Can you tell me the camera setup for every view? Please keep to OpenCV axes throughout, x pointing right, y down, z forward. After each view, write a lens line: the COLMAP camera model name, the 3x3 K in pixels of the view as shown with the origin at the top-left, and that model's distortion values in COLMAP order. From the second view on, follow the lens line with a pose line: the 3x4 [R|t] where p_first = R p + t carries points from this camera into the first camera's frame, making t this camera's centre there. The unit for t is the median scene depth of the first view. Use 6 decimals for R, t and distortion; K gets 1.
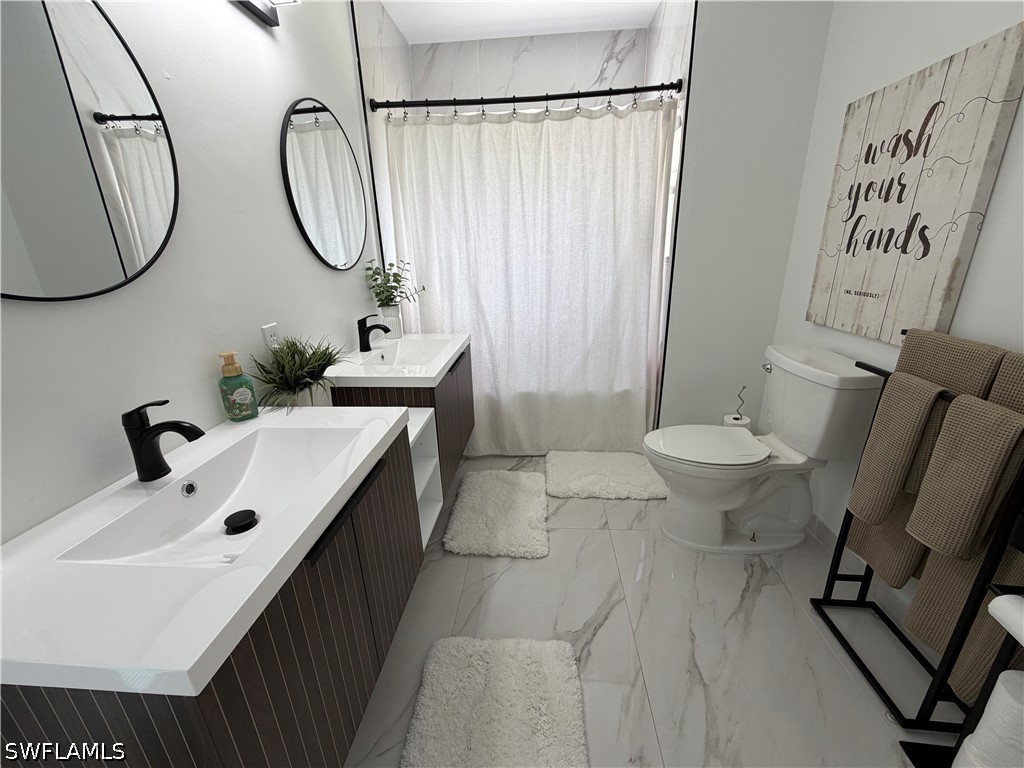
lens RADIAL K [[408.5, 0, 511.0], [0, 408.5, 384.2], [0, 0, 1]] dist [0.001414, -0.000001]
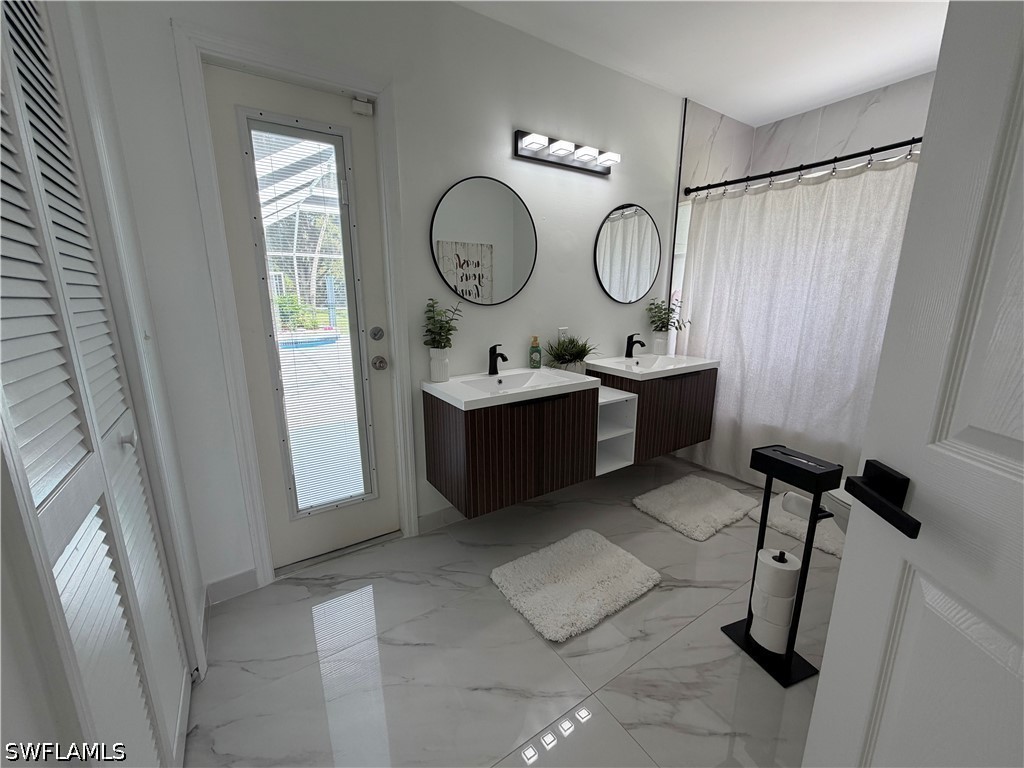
lens RADIAL K [[408.5, 0, 510.9], [0, 408.5, 385.6], [0, 0, 1]] dist [0.001414, -0.000001]
pose [[0.616275, 0.200432, -0.761598, 0.500511], [-0.265911, 0.963235, 0.038325, 0.070639], [0.741280, 0.178899, 0.646915, -0.245147]]
